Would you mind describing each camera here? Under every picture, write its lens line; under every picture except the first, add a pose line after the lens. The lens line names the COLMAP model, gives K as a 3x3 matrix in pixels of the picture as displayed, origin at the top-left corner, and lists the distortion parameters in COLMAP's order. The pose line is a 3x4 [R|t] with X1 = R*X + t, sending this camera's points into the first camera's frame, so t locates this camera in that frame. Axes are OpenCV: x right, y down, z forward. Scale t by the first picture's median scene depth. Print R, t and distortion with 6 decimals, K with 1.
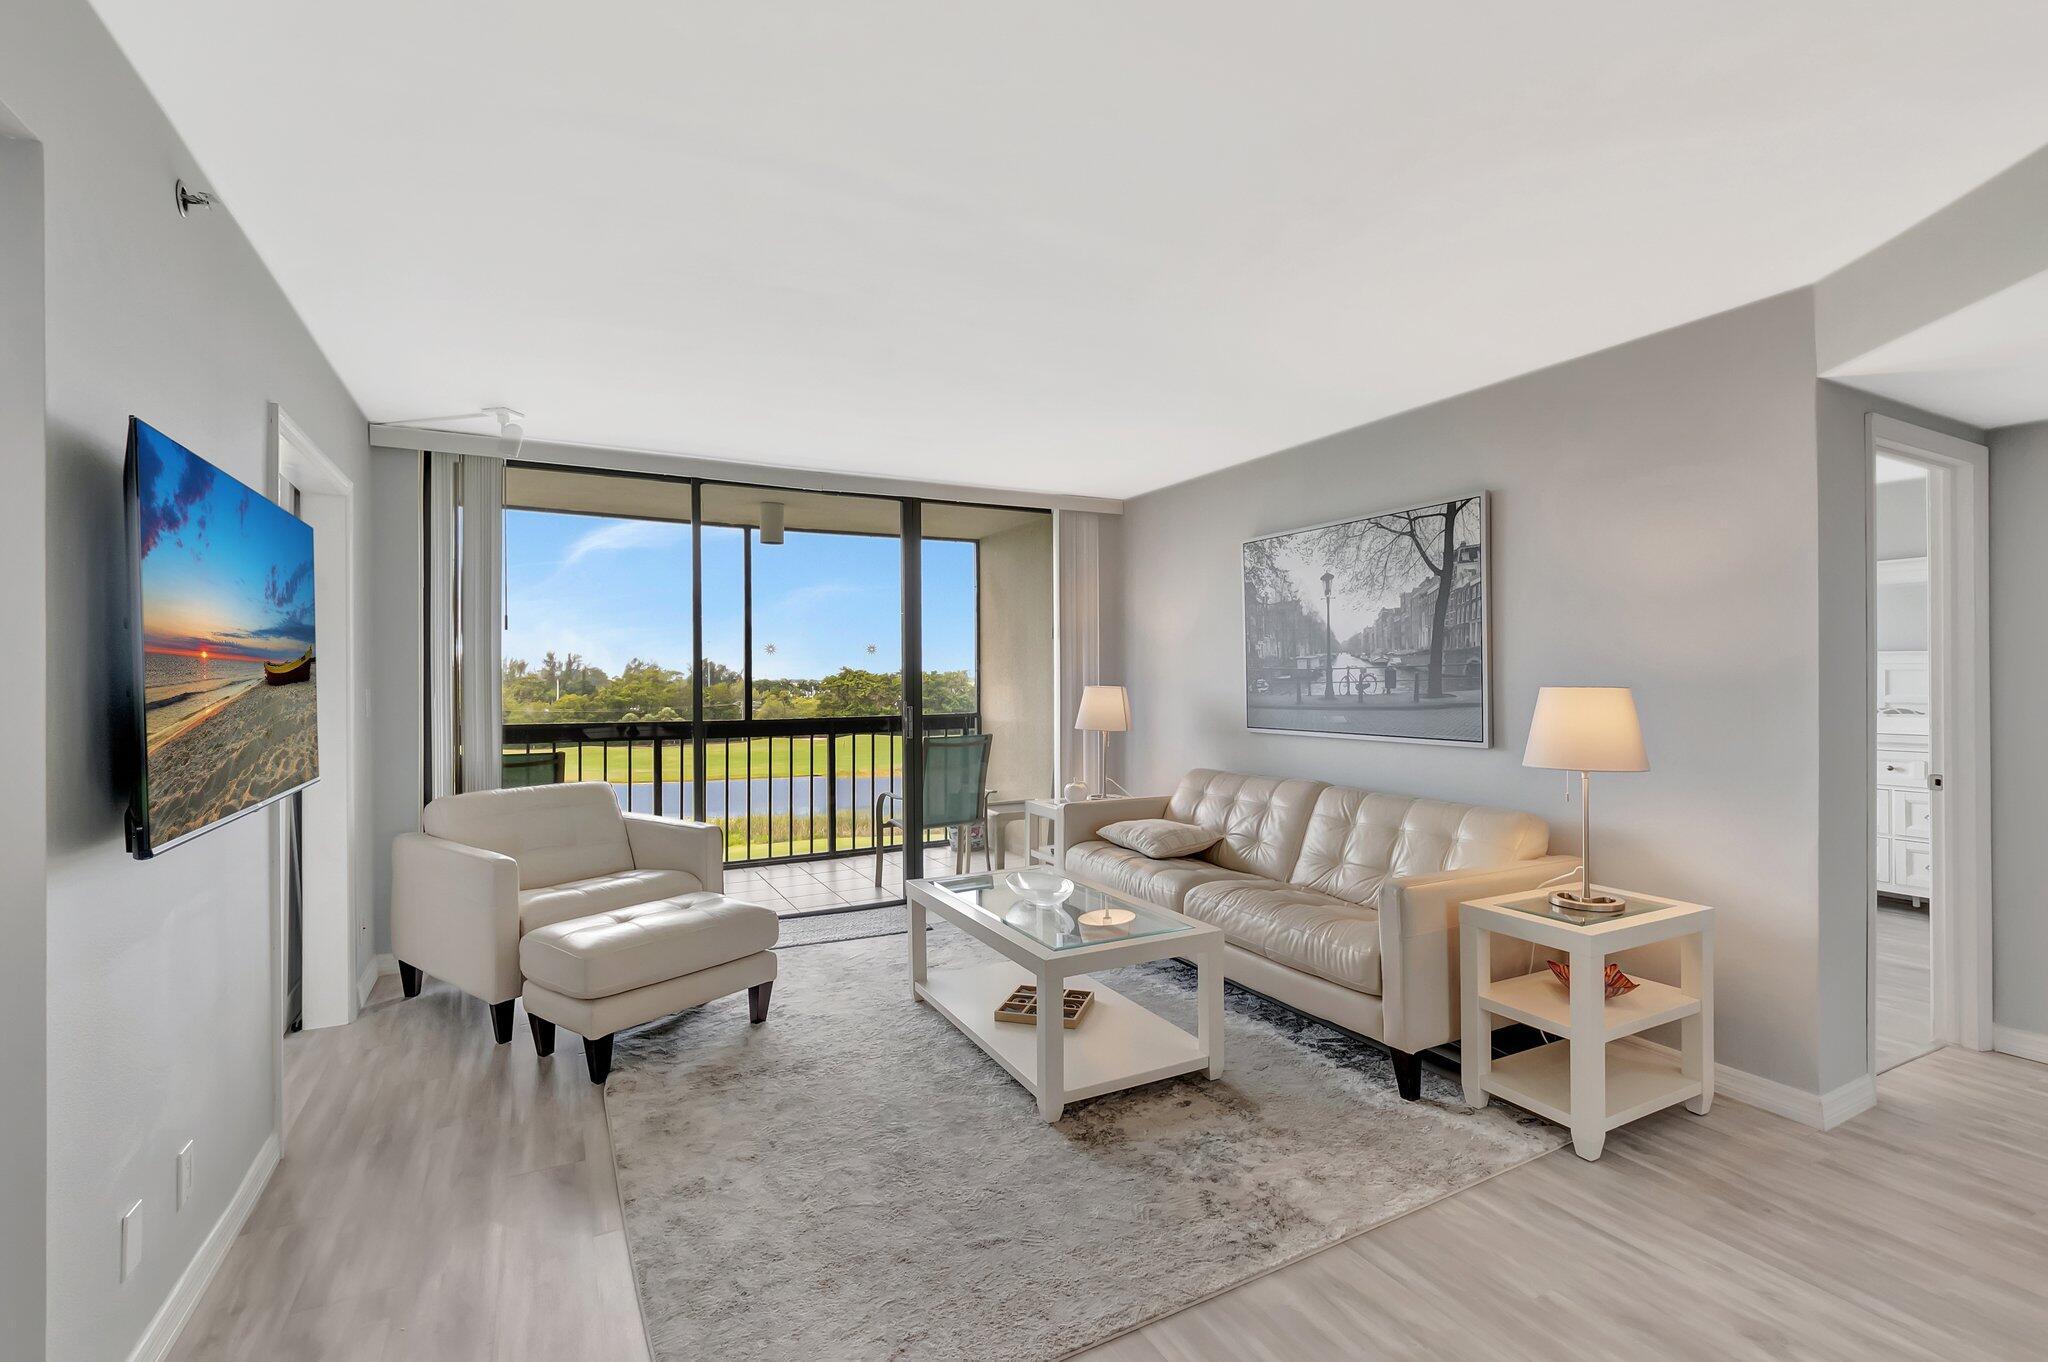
lens RADIAL K [[901.6, 0, 1024.4], [0, 901.6, 672.8], [0, 0, 1]] dist [-0.004749, 0.000858]
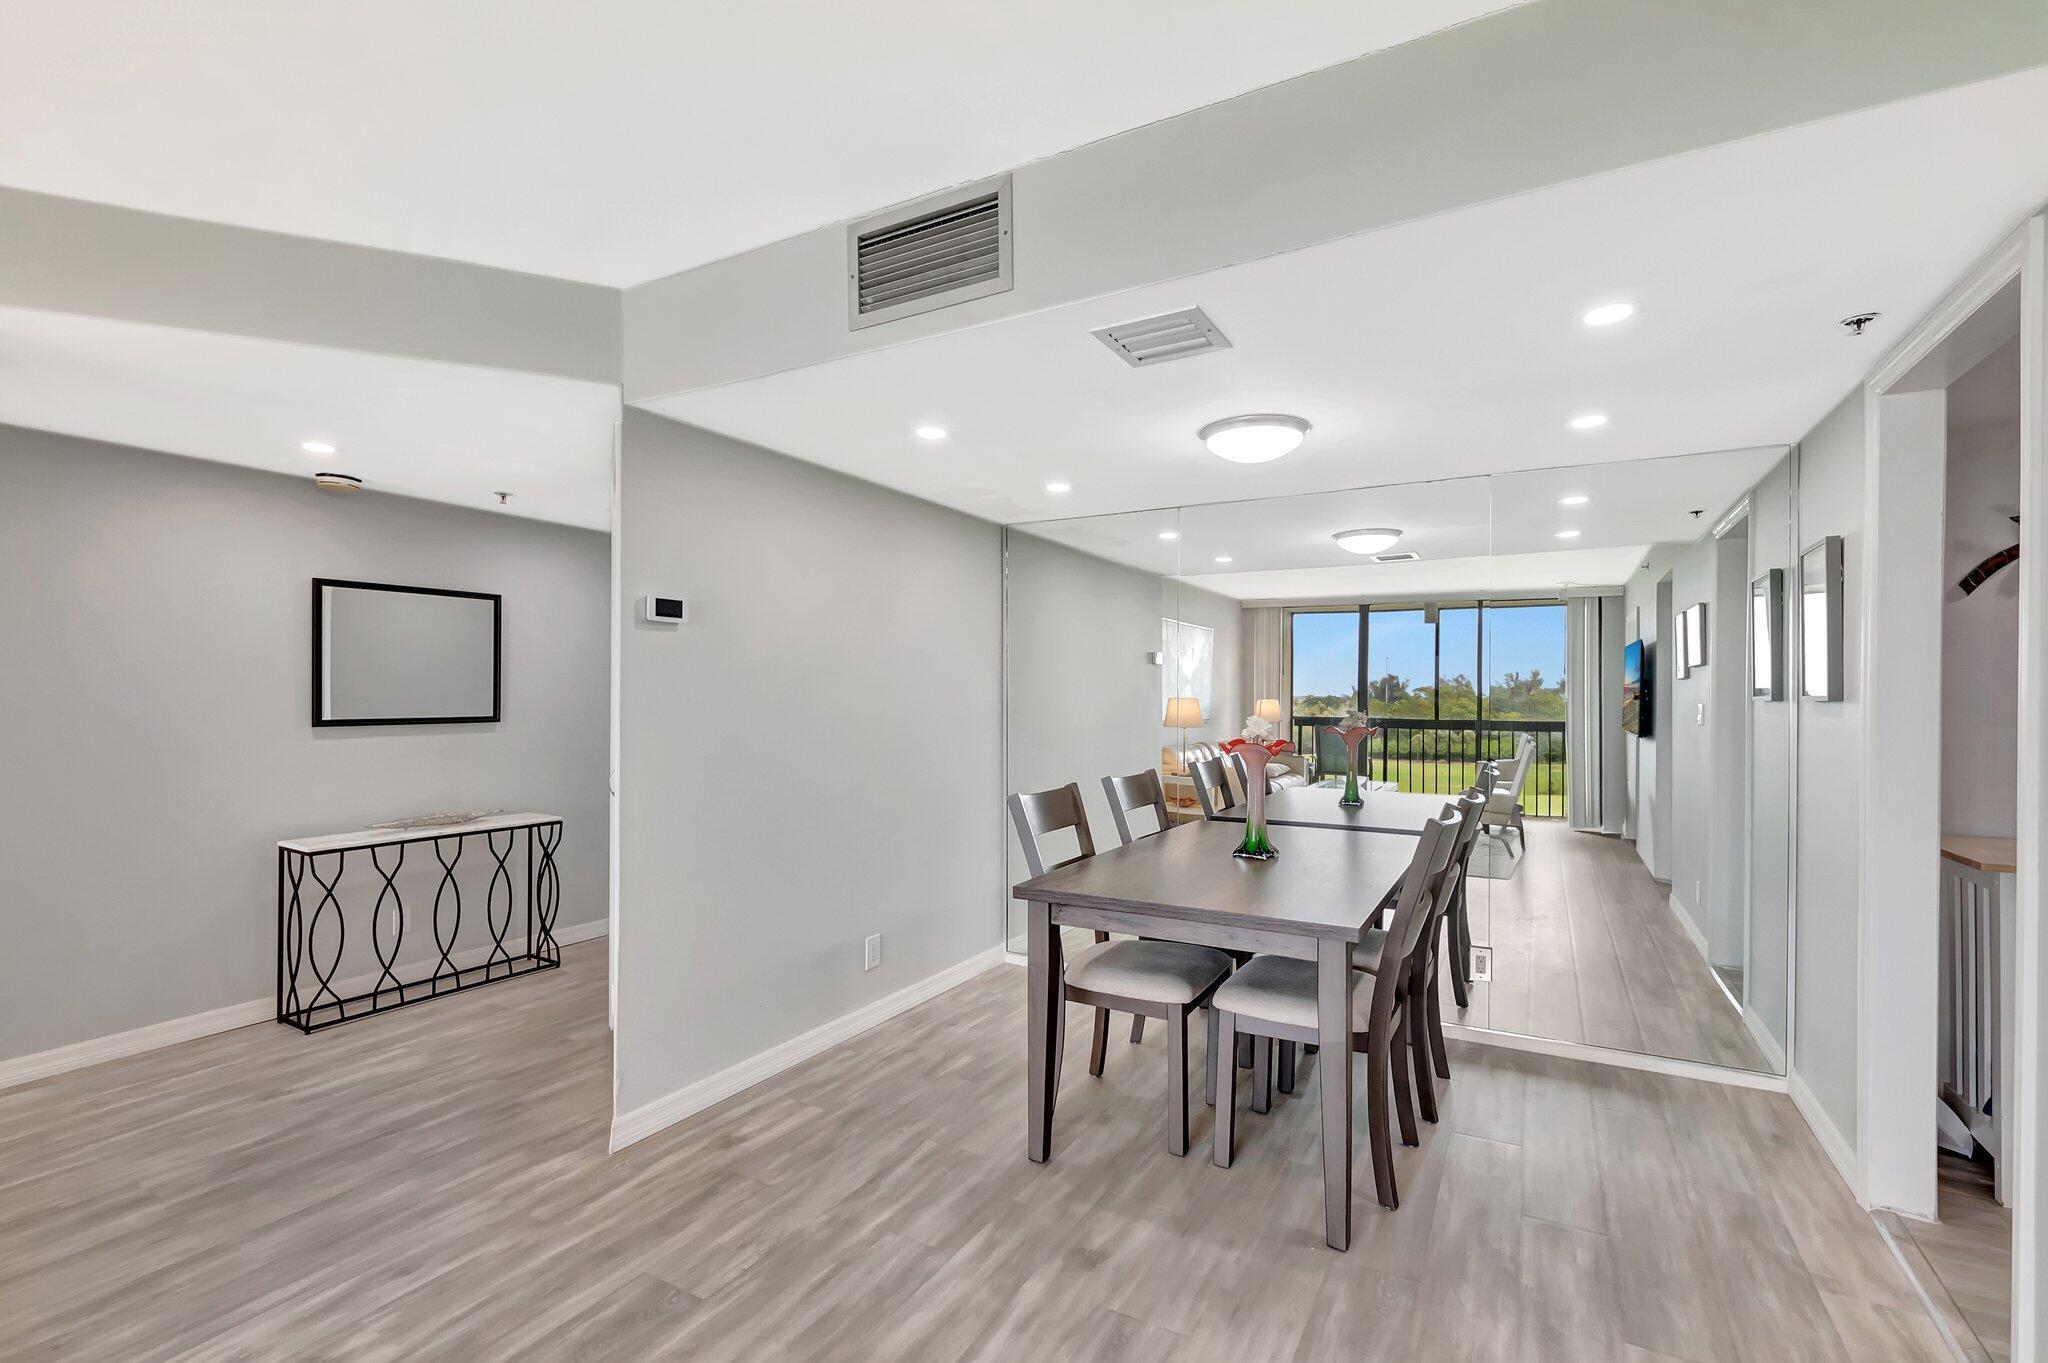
lens RADIAL K [[901.6, 0, 1025.9], [0, 901.6, 687.6], [0, 0, 1]] dist [-0.004749, 0.000858]
pose [[-0.542936, 0.008097, 0.839735, -1.006097], [-0.002633, 0.999932, -0.011344, 0.019334], [-0.839770, -0.008369, -0.542878, 2.095757]]
